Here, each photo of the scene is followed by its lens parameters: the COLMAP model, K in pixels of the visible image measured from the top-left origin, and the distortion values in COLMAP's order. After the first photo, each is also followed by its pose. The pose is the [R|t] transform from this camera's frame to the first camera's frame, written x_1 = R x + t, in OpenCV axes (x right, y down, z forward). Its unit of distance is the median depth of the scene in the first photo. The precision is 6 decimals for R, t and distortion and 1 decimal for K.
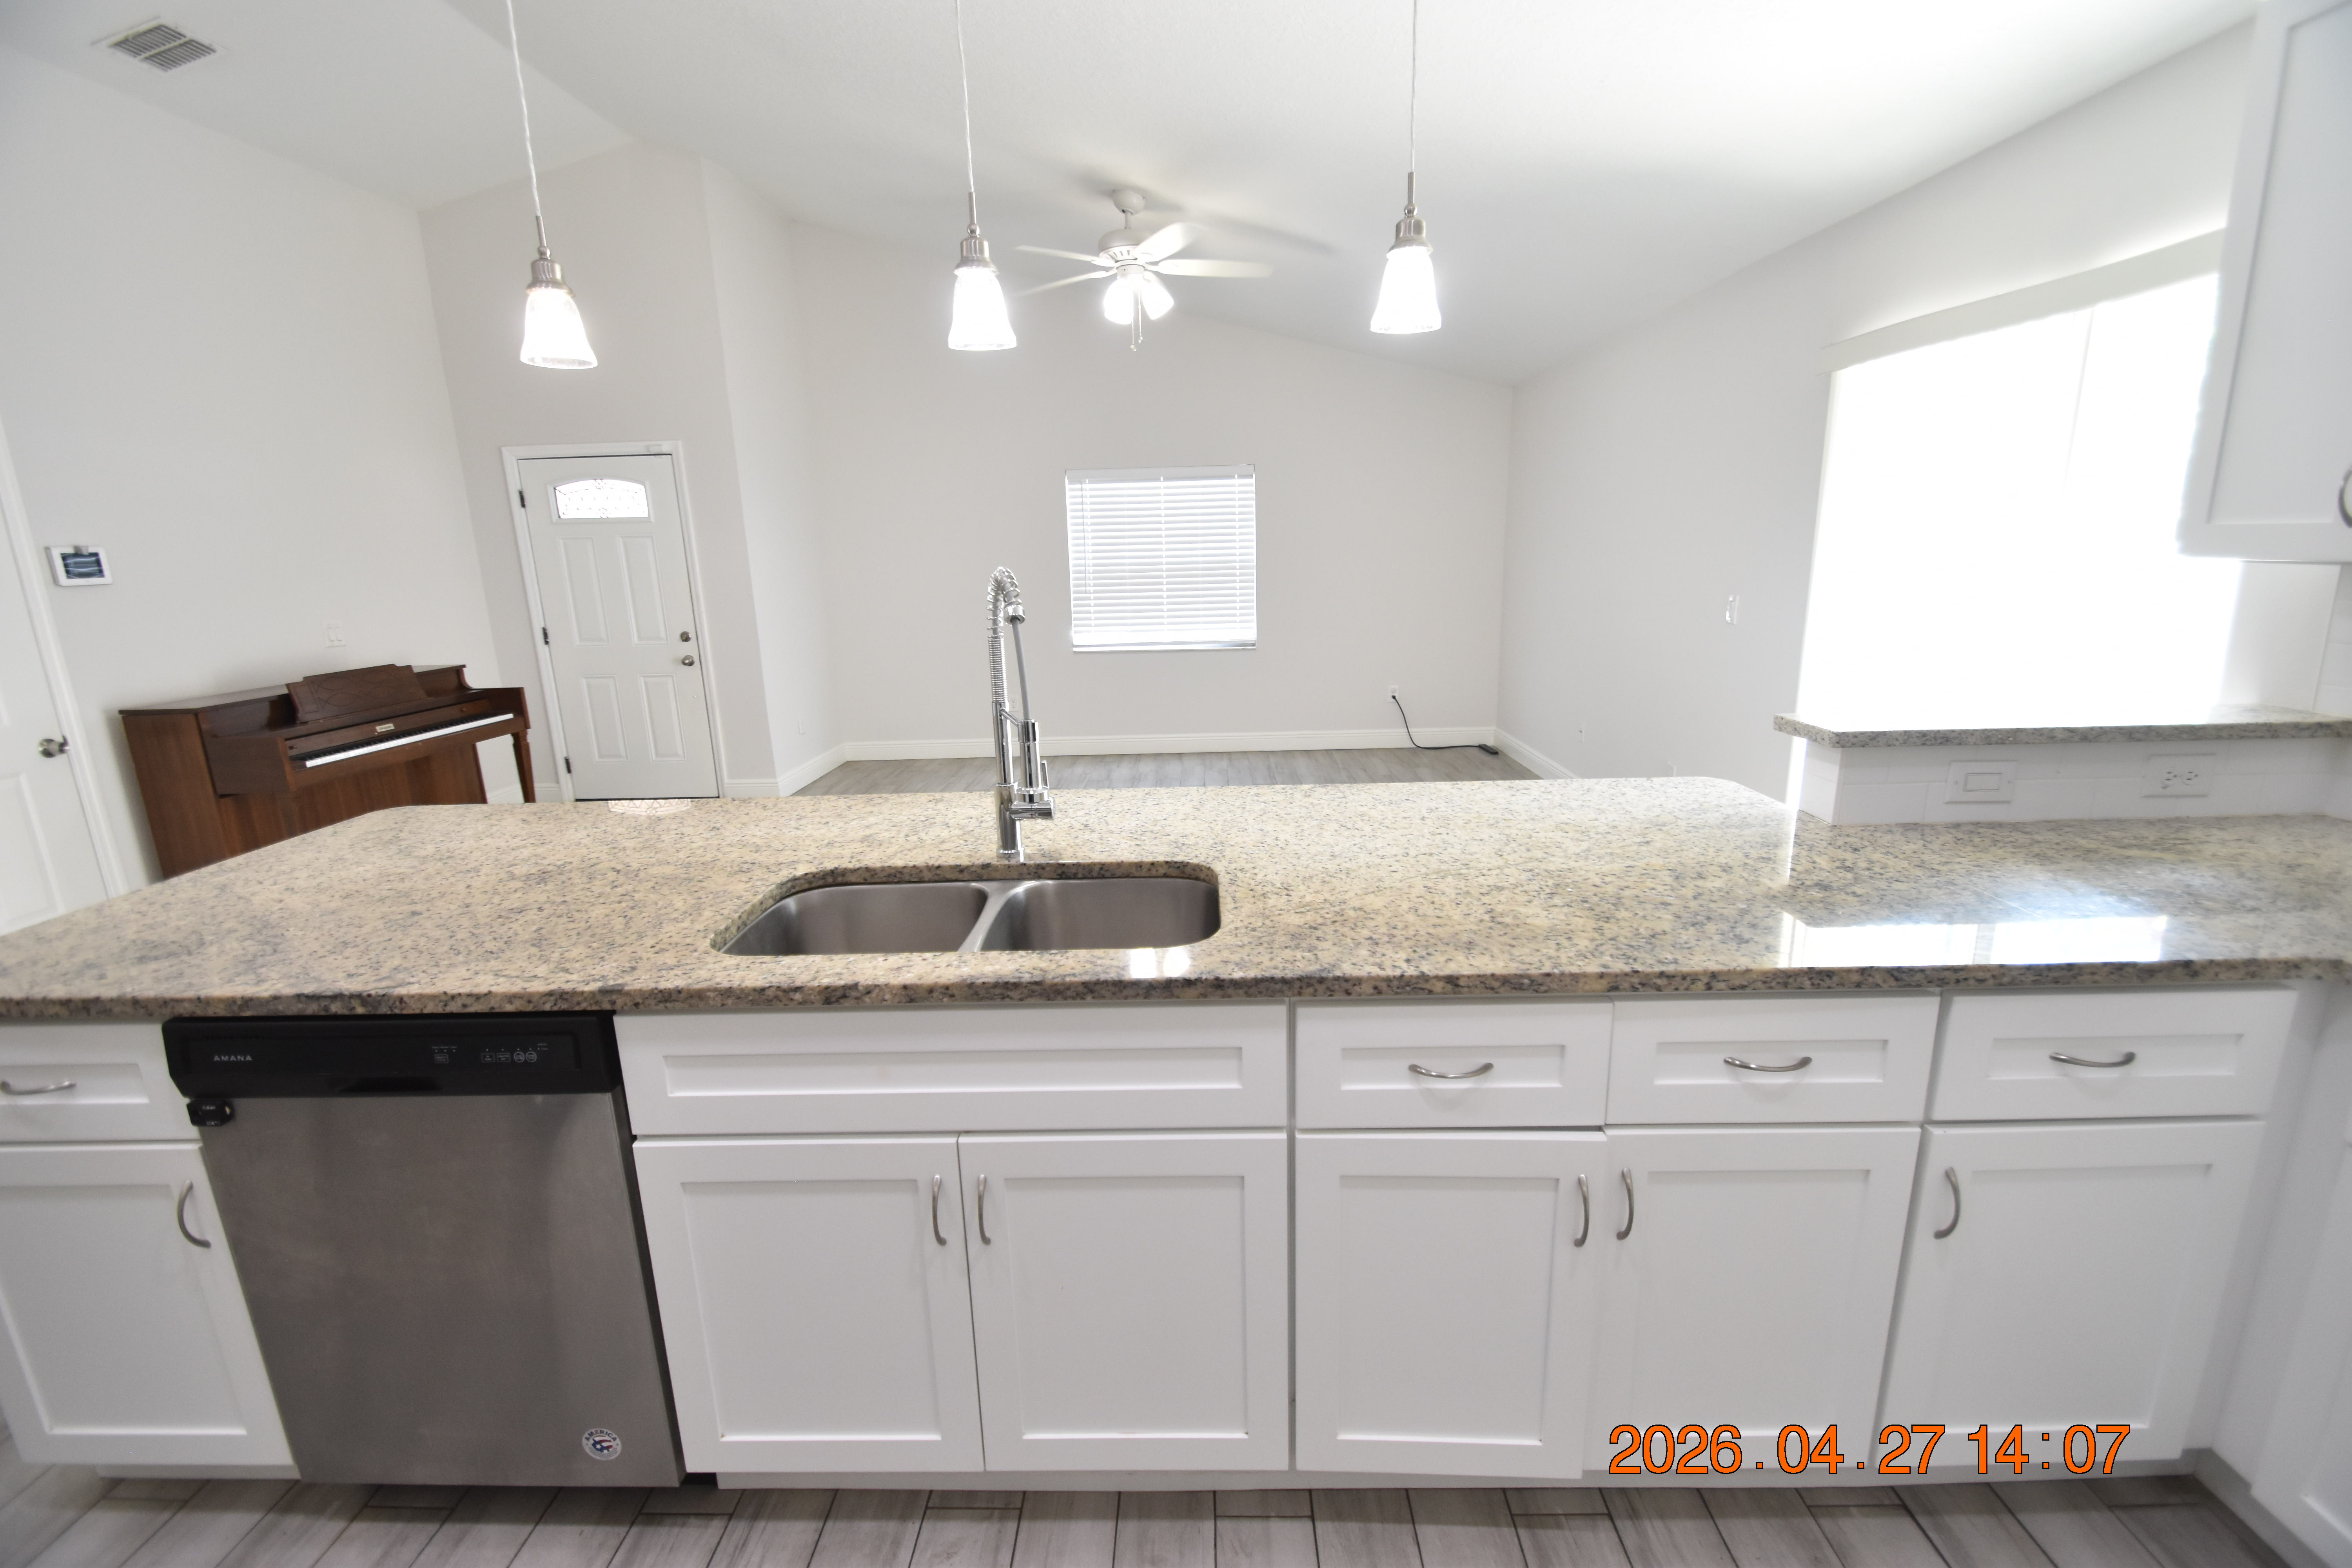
lens RADIAL K [[1026.6, 0, 1168.3], [0, 1026.6, 781.6], [0, 0, 1]] dist [0.009008, -0.013561]
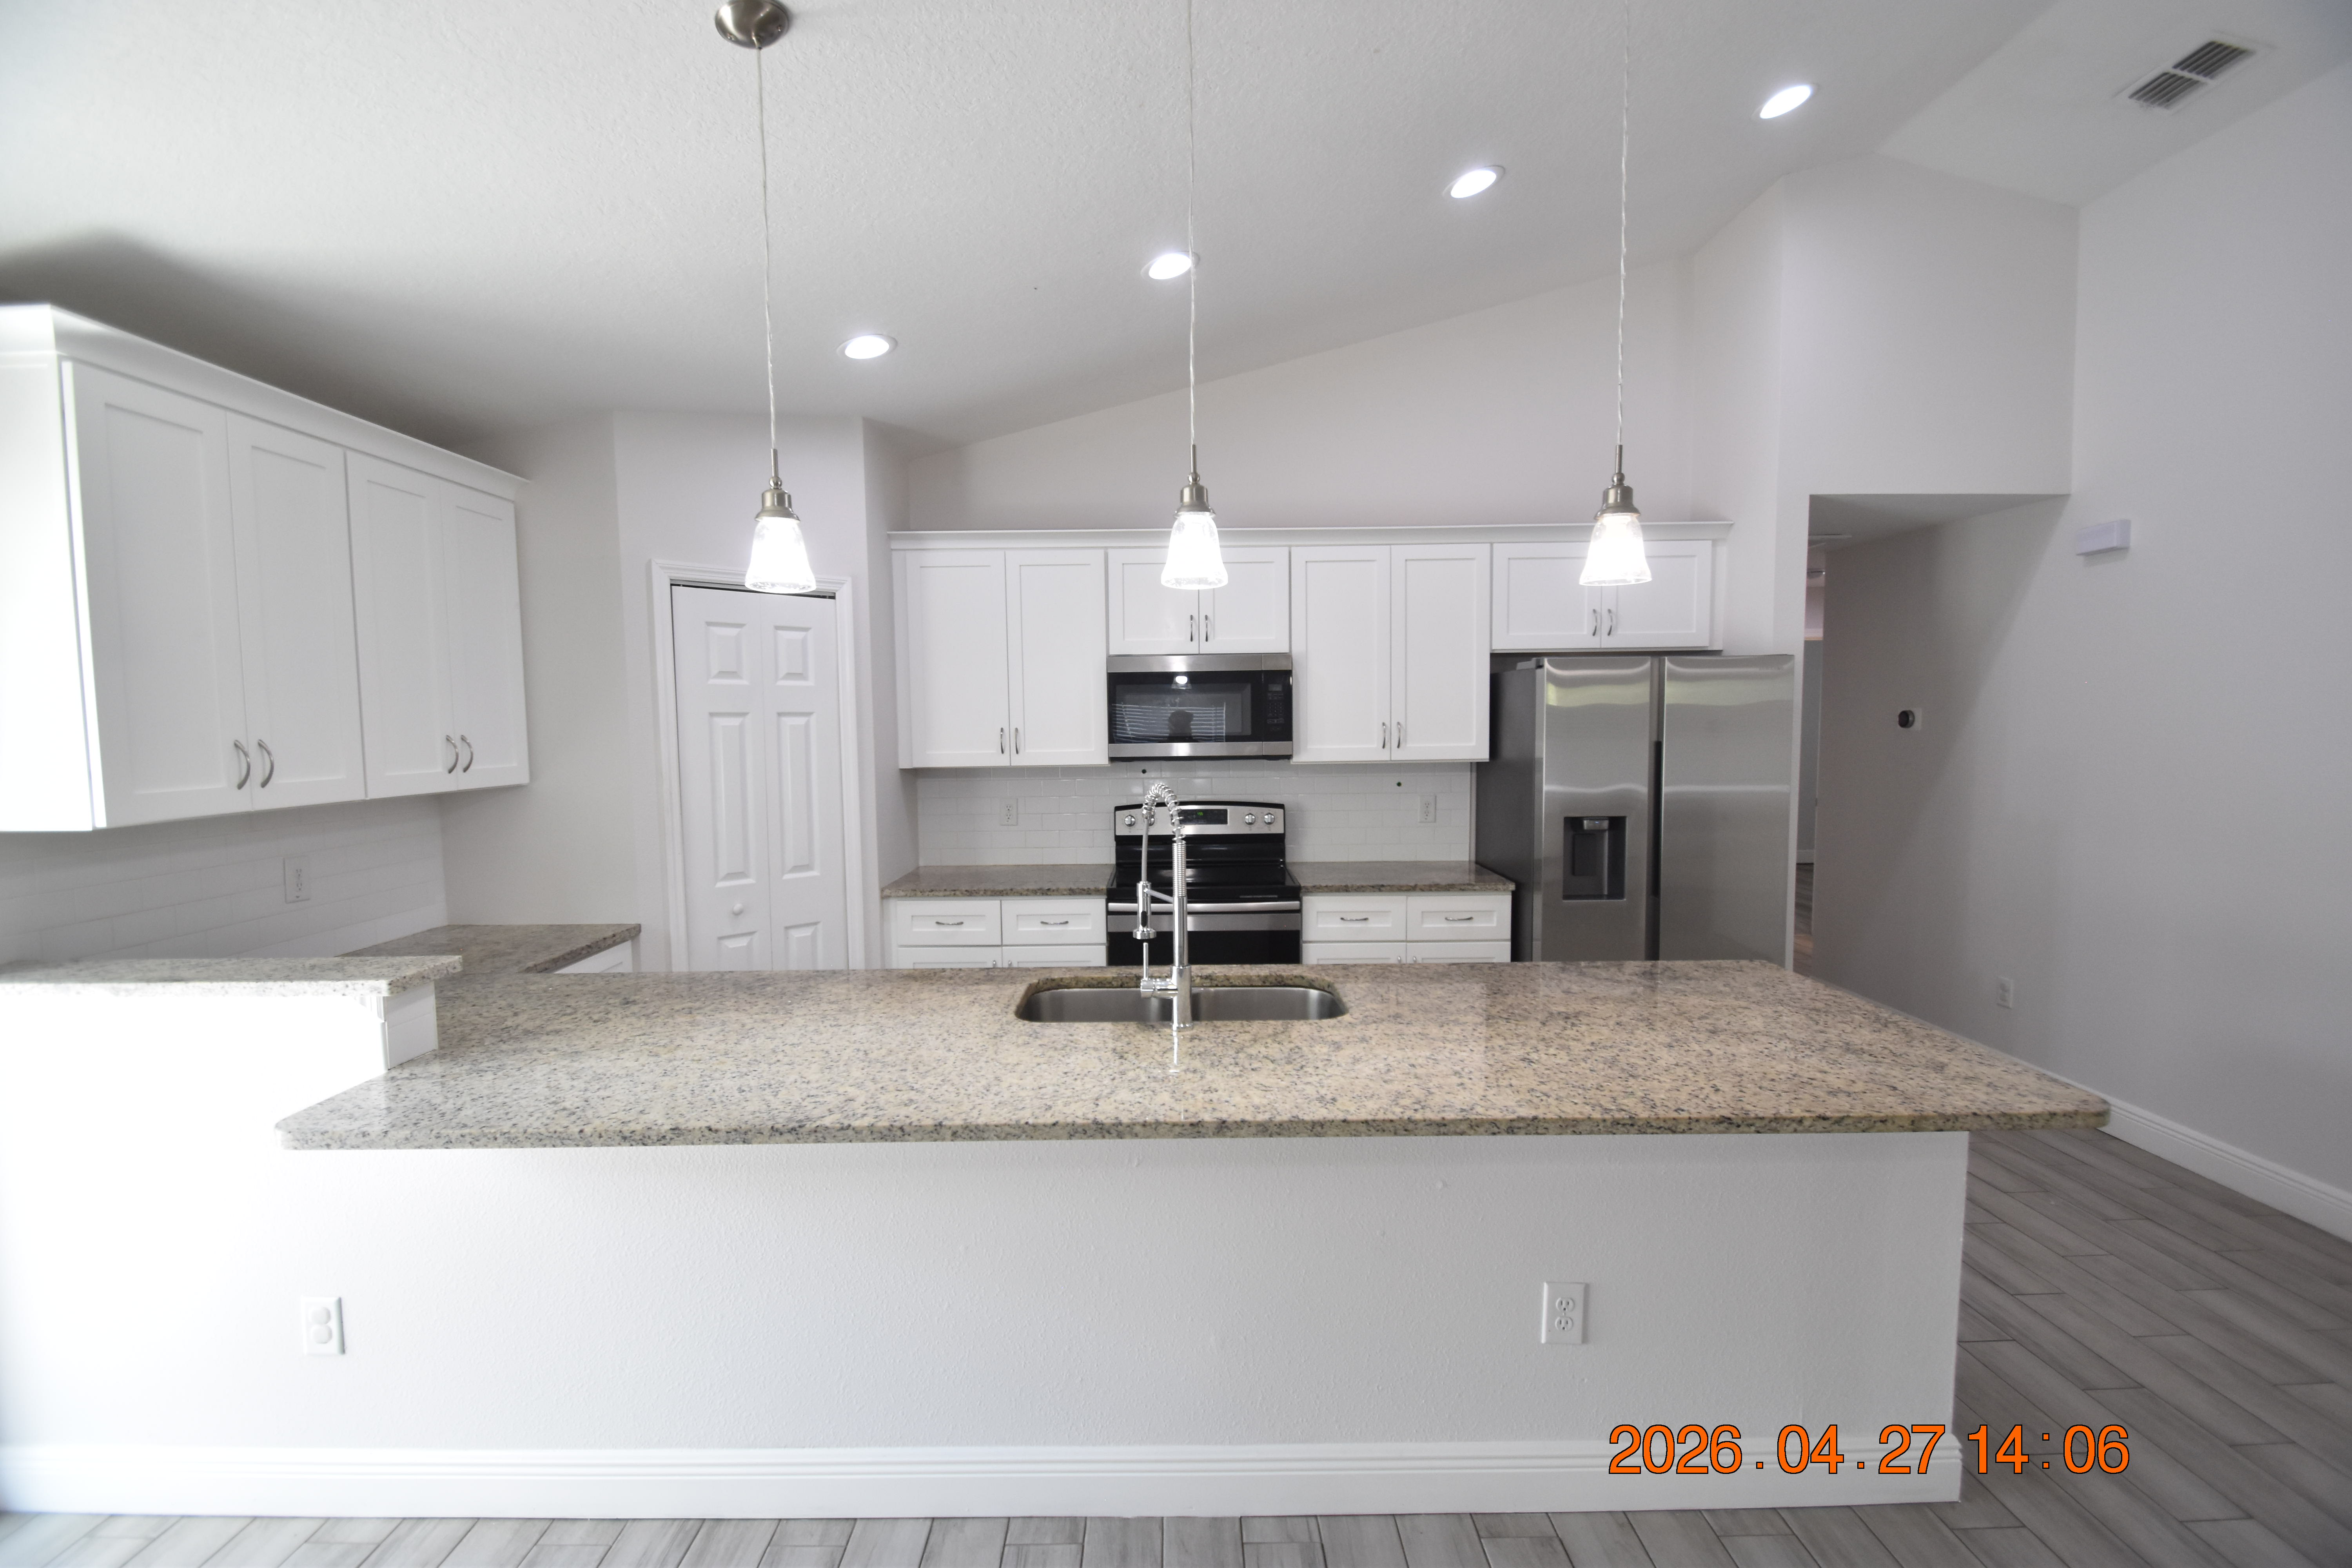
lens RADIAL K [[1026.6, 0, 1173.6], [0, 1026.6, 799.5], [0, 0, 1]] dist [0.009008, -0.013561]
pose [[-0.998792, 0.040867, -0.027298, -0.038668], [0.030869, 0.953887, 0.298576, -0.164201], [0.038241, 0.297372, -0.953995, 0.637966]]
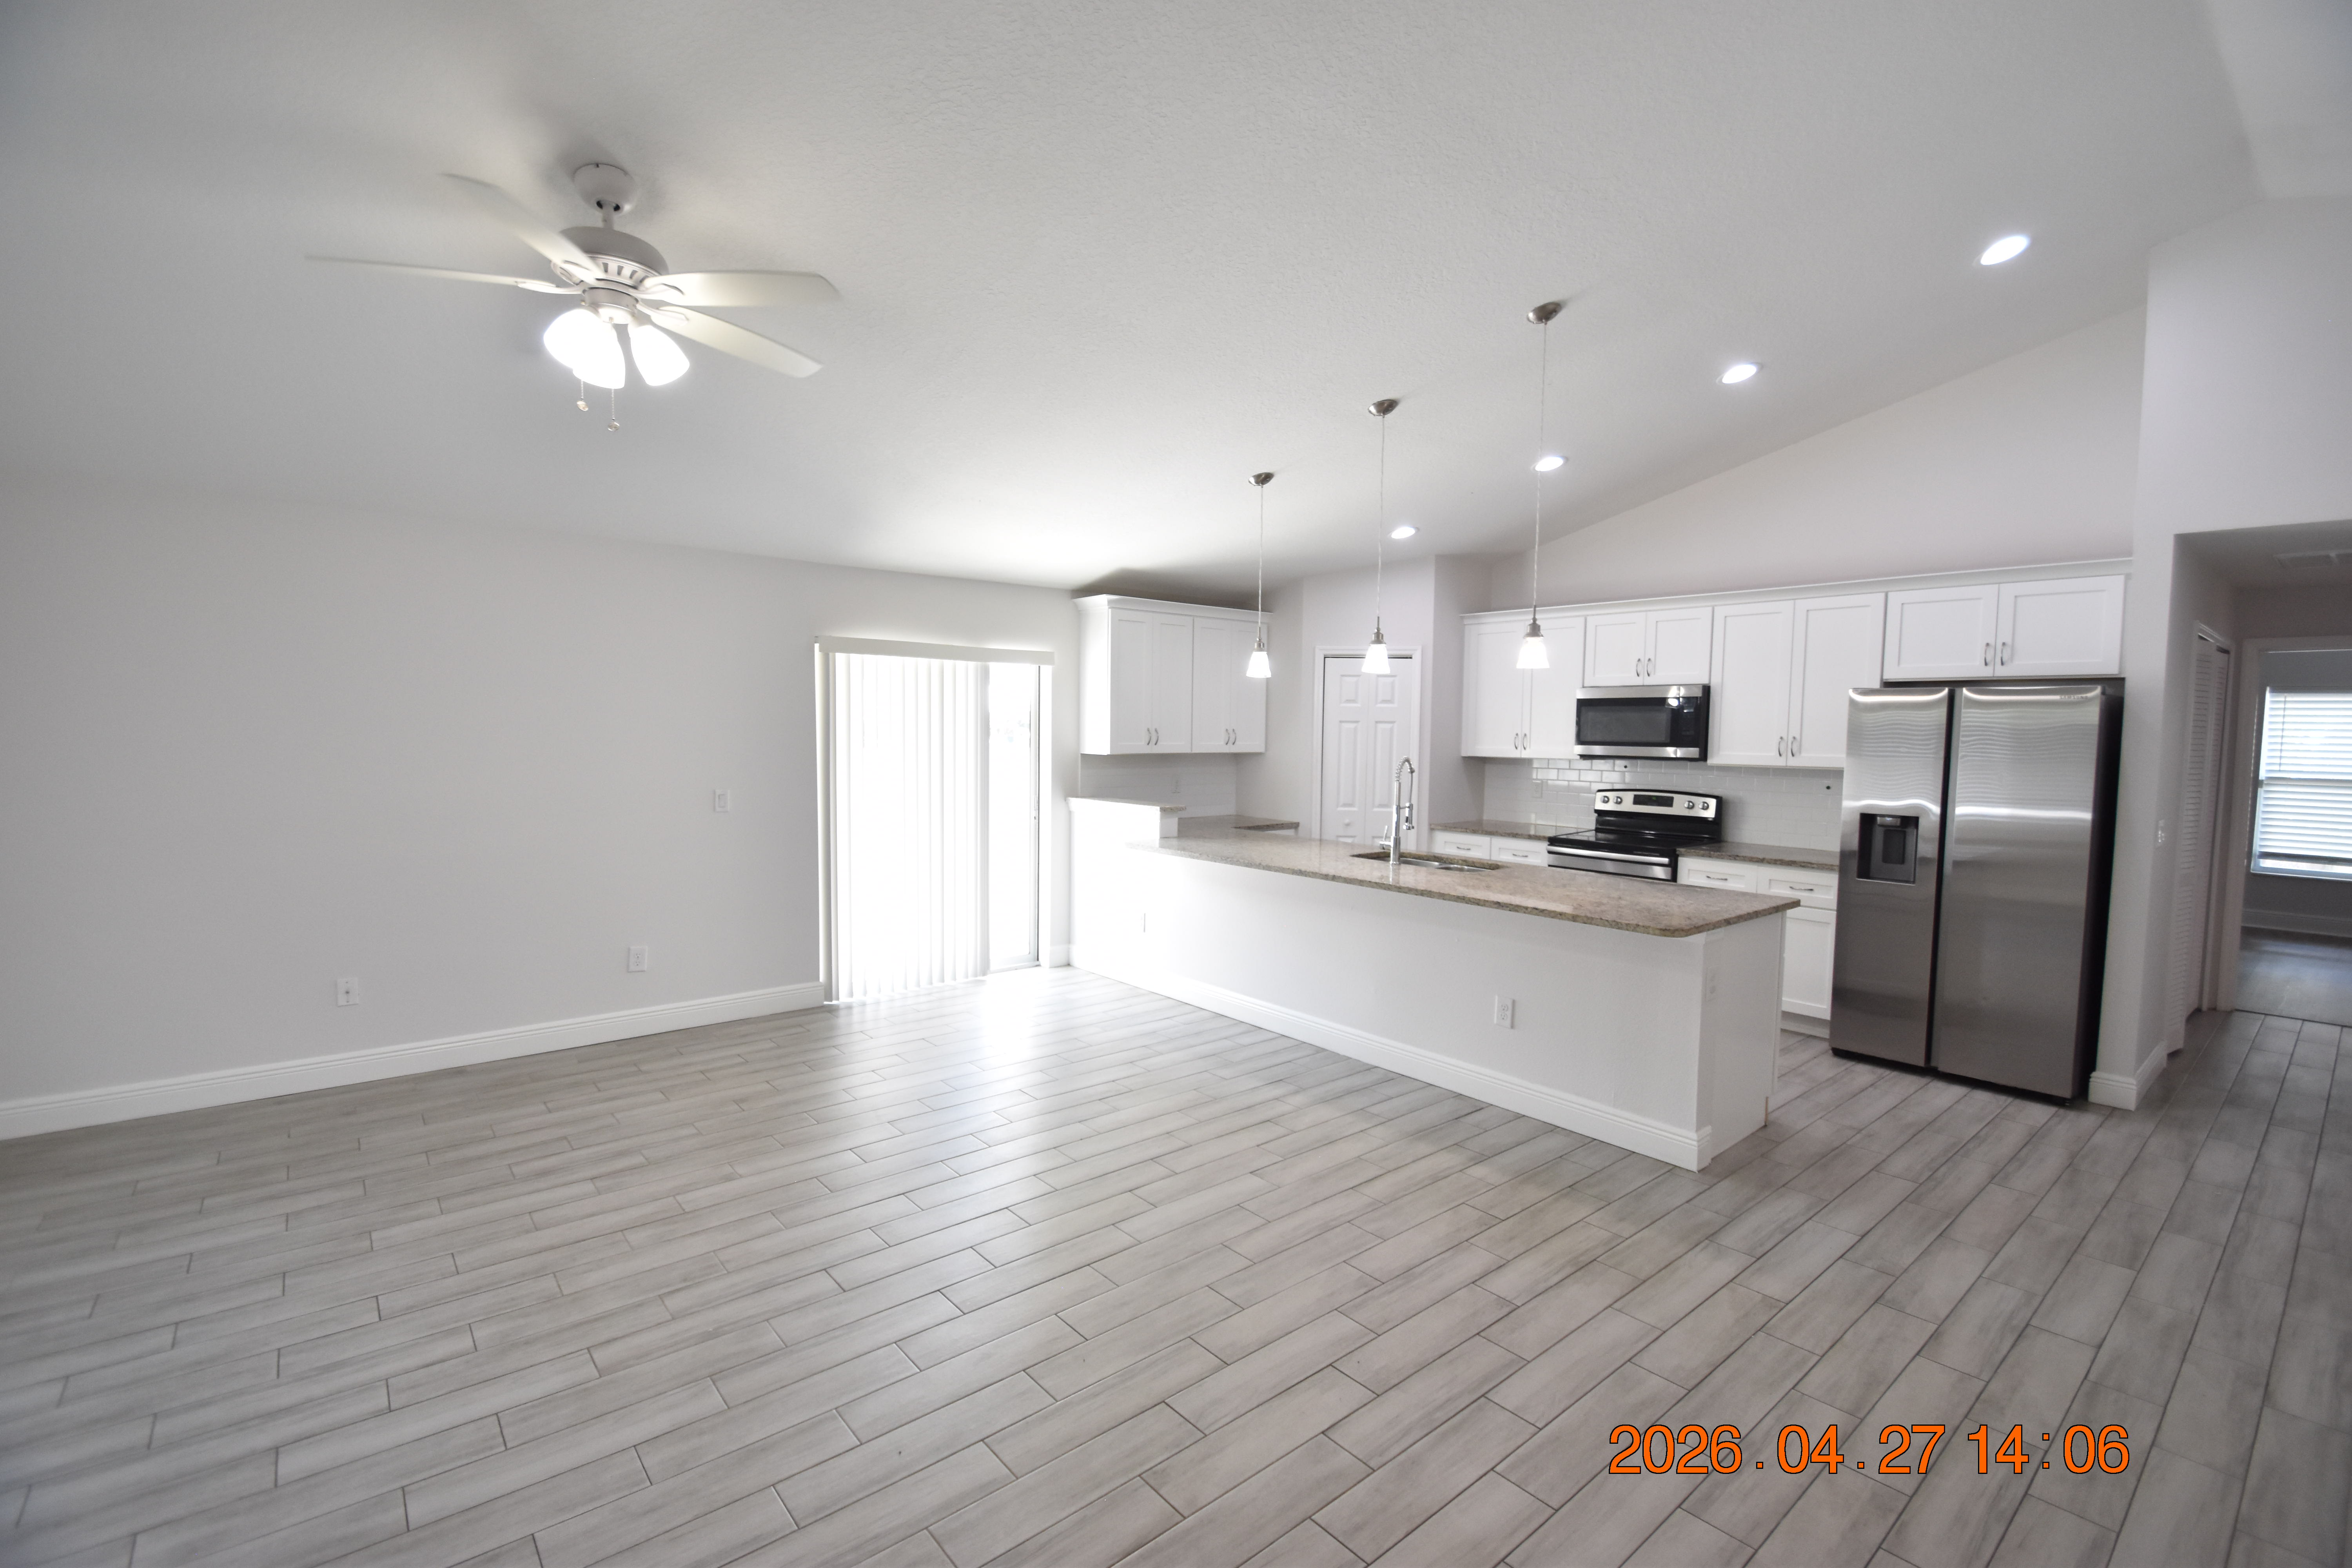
lens RADIAL K [[1026.6, 0, 1176.7], [0, 1026.6, 789.0], [0, 0, 1]] dist [0.009008, -0.013561]
pose [[-0.665826, -0.028113, 0.745577, -0.548592], [0.171546, 0.966750, 0.189650, -0.222216], [-0.726118, 0.254175, -0.638865, 0.954061]]
